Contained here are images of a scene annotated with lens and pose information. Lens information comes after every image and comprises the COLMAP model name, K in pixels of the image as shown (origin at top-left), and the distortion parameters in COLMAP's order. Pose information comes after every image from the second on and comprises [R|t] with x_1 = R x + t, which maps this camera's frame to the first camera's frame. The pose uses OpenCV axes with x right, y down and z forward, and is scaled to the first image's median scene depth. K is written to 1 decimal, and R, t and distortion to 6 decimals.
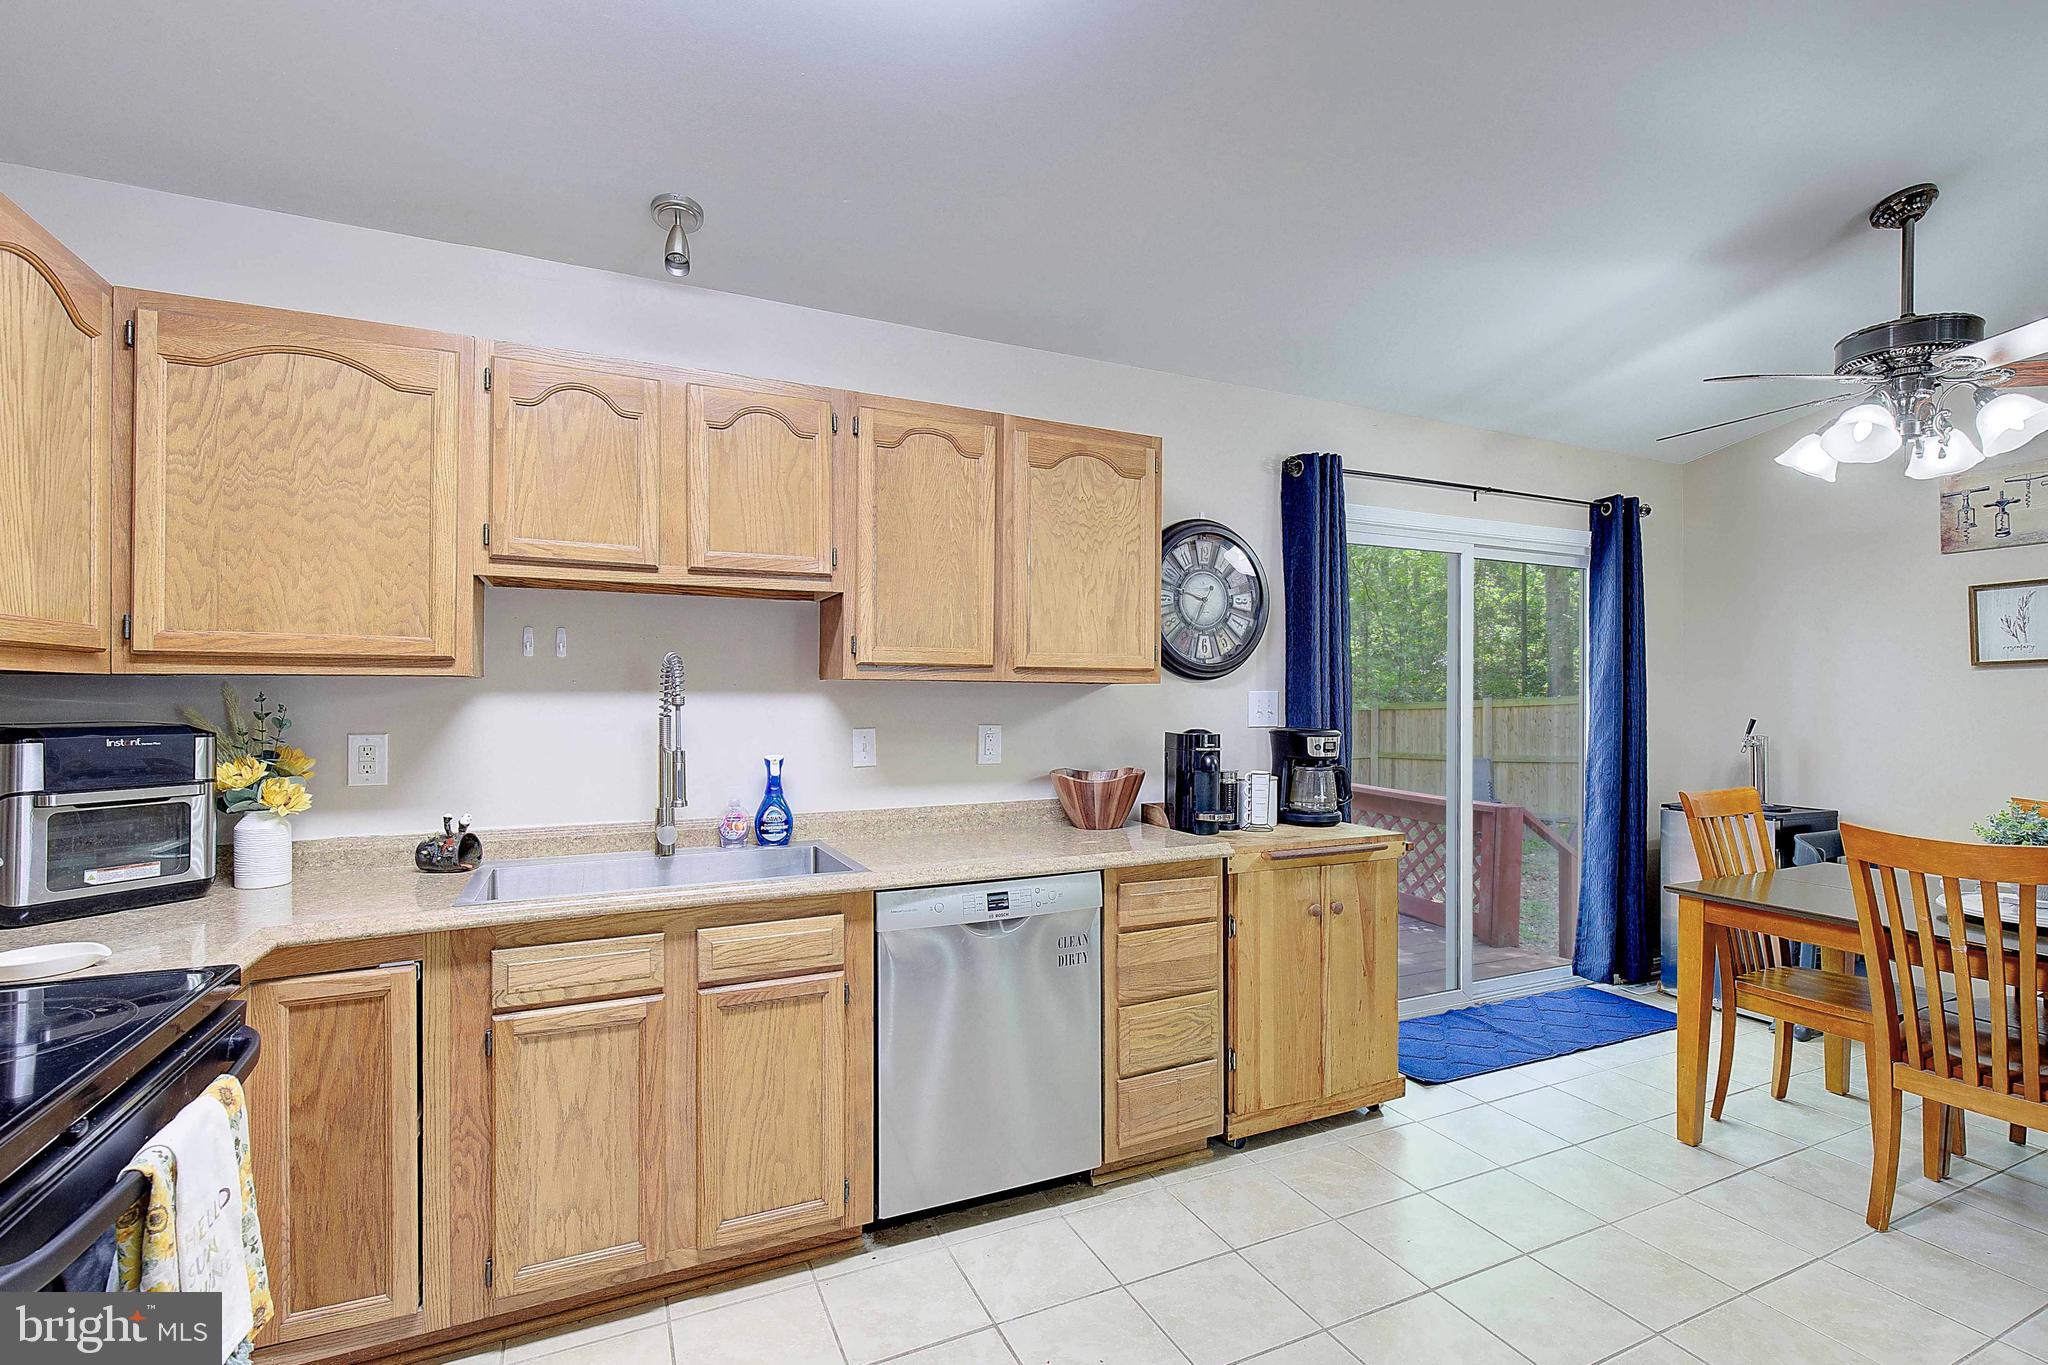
lens RADIAL K [[940.4, 0, 1044.0], [0, 940.4, 689.9], [0, 0, 1]] dist [0.000964, -0.000193]
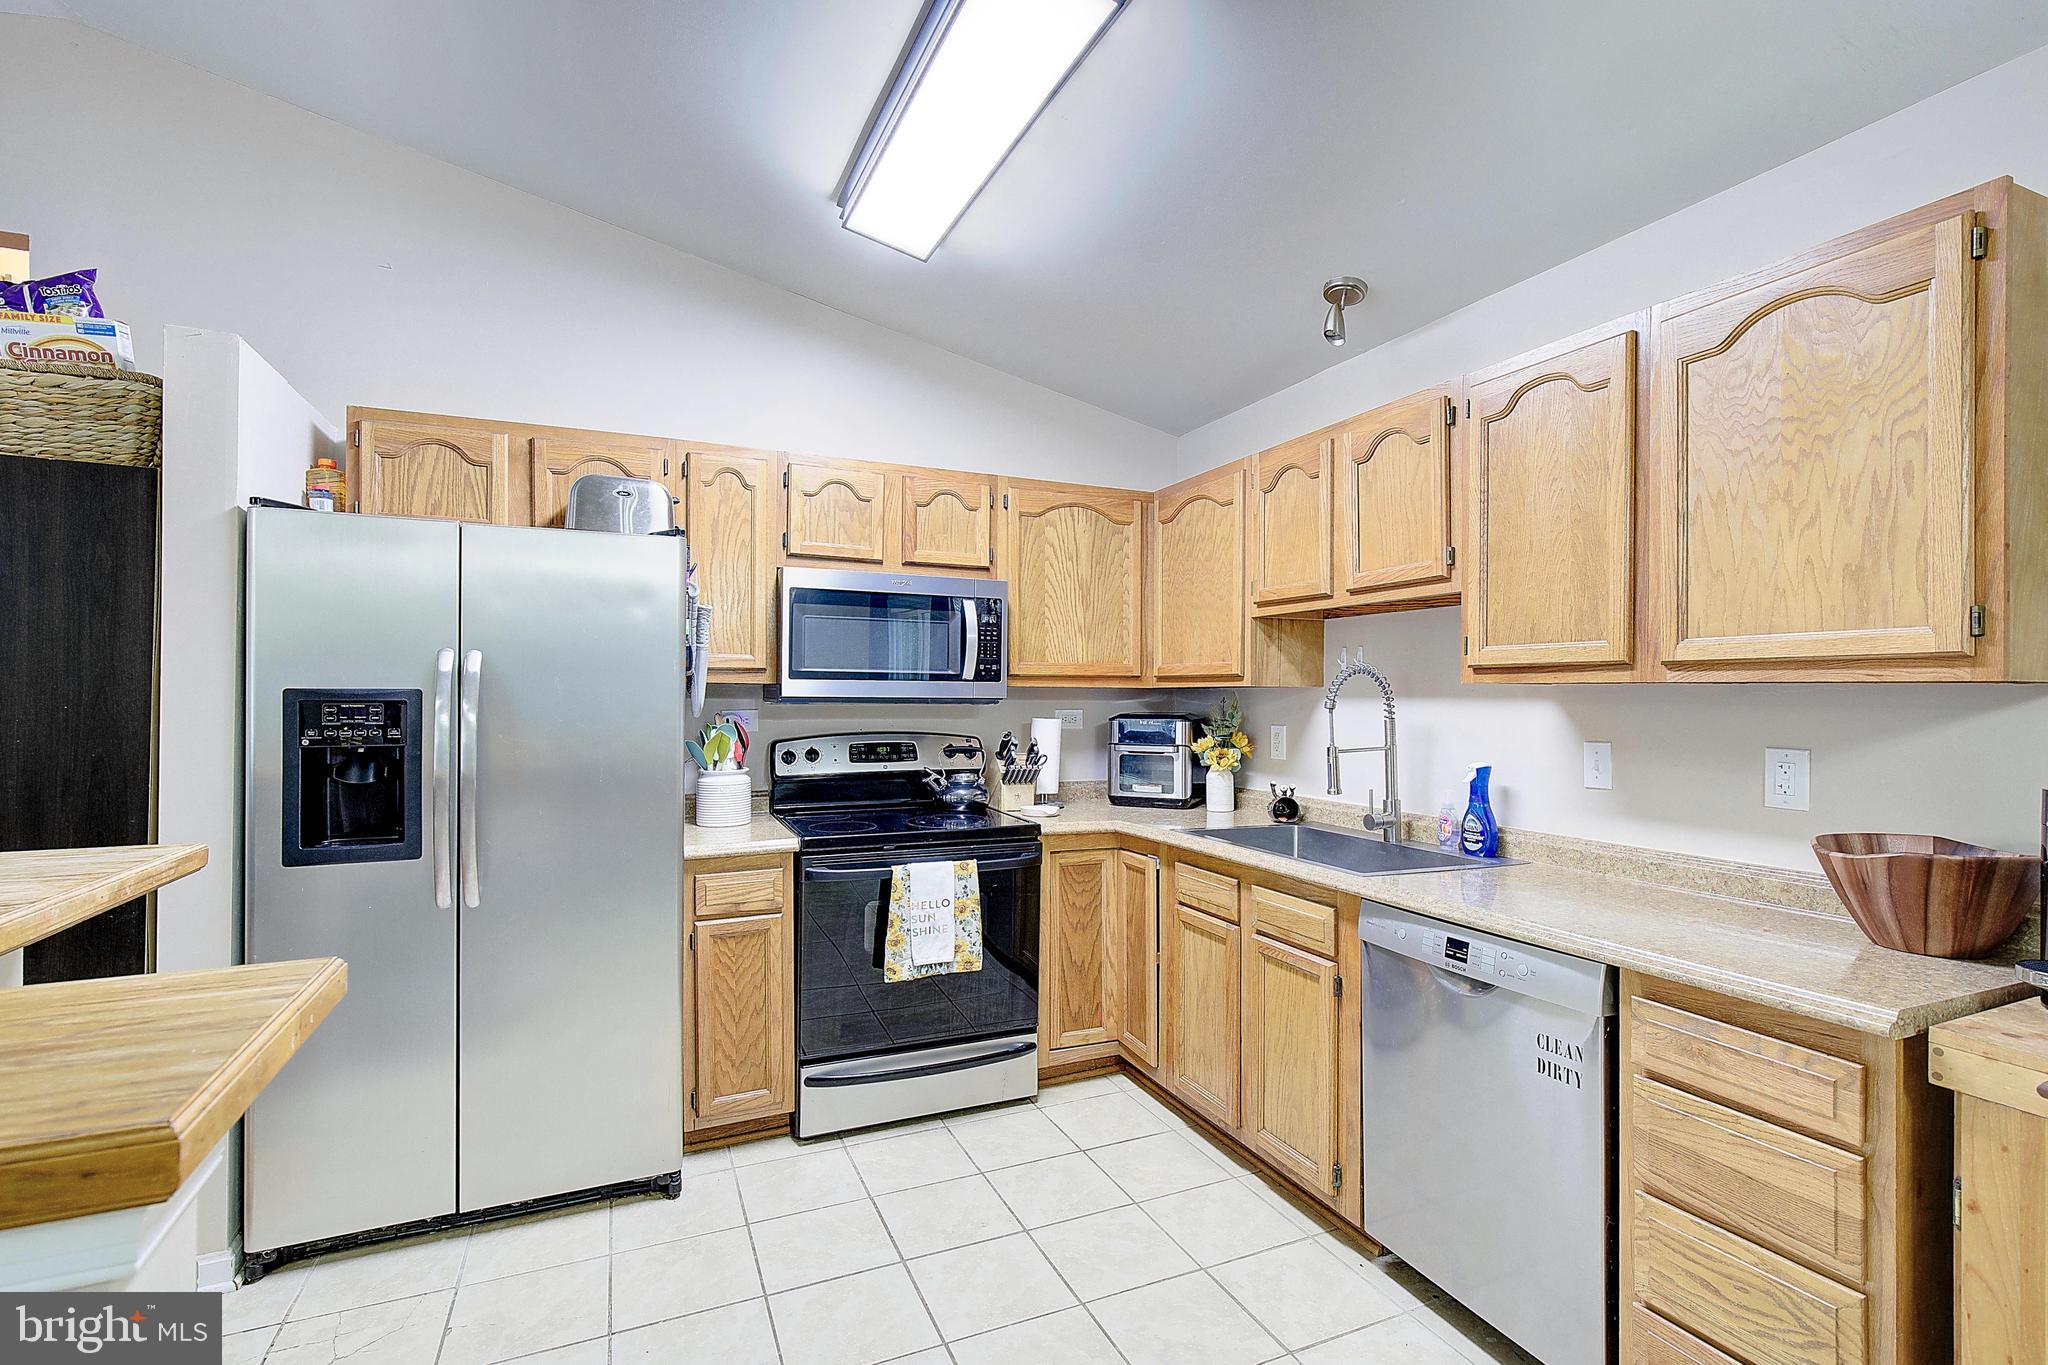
lens RADIAL K [[940.4, 0, 1035.8], [0, 940.4, 678.5], [0, 0, 1]] dist [0.000964, -0.000193]
pose [[-0.035279, -0.019153, -0.999194, 0.801214], [0.001743, 0.999814, -0.019227, 0.000602], [0.999376, -0.002420, -0.035239, 0.661590]]
